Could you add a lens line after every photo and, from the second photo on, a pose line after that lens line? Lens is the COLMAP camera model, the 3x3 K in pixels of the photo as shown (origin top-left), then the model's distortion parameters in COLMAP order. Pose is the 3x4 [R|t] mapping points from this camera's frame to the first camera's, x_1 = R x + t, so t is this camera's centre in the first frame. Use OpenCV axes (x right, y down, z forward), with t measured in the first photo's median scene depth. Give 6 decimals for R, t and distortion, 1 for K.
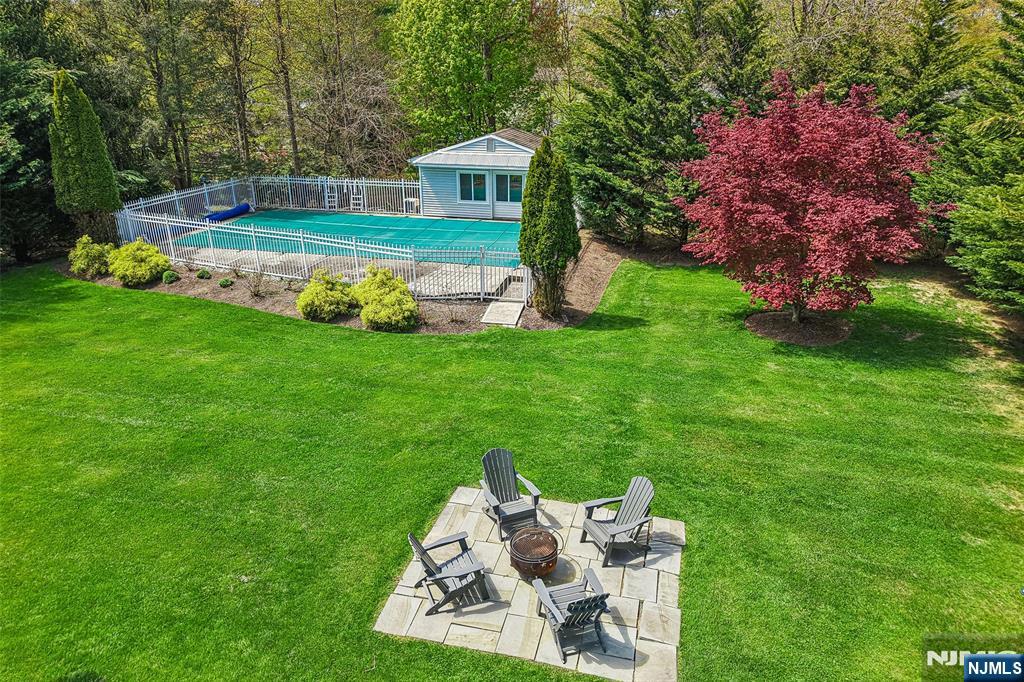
lens RADIAL K [[670.0, 0, 512.0], [0, 670.0, 341.0], [0, 0, 1]] dist [0.002779, -0.002097]
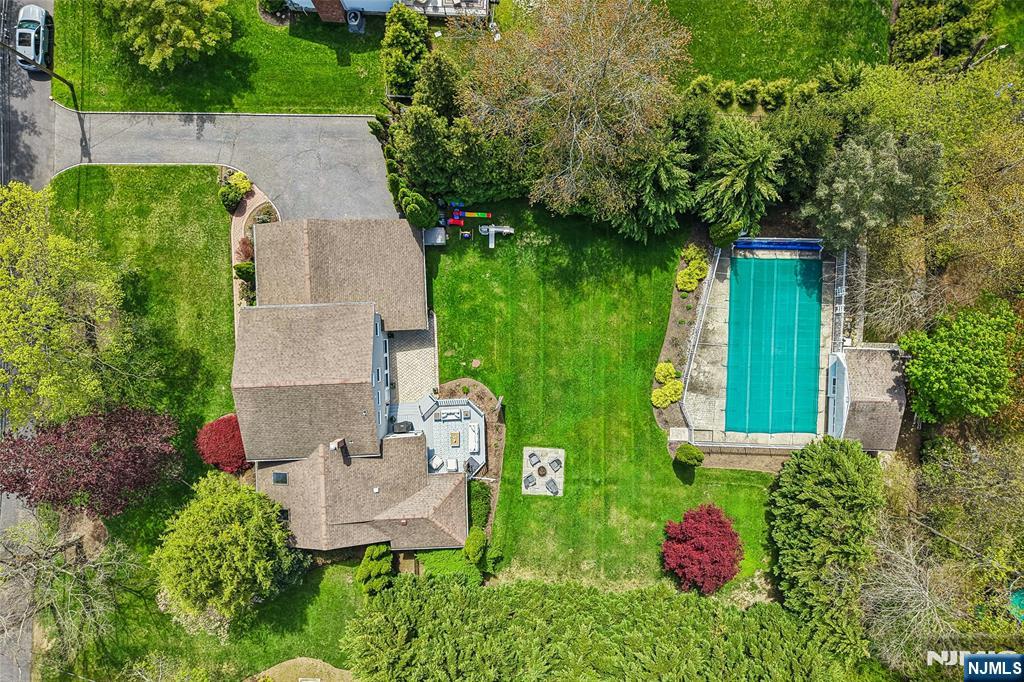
lens RADIAL K [[670.0, 0, 512.0], [0, 670.0, 341.0], [0, 0, 1]] dist [0.002779, -0.002097]
pose [[0.194493, 0.980903, 0.000954, -0.335140], [-0.365105, 0.071491, 0.928217, -1.520719], [0.910423, -0.180880, 0.372037, -0.370996]]
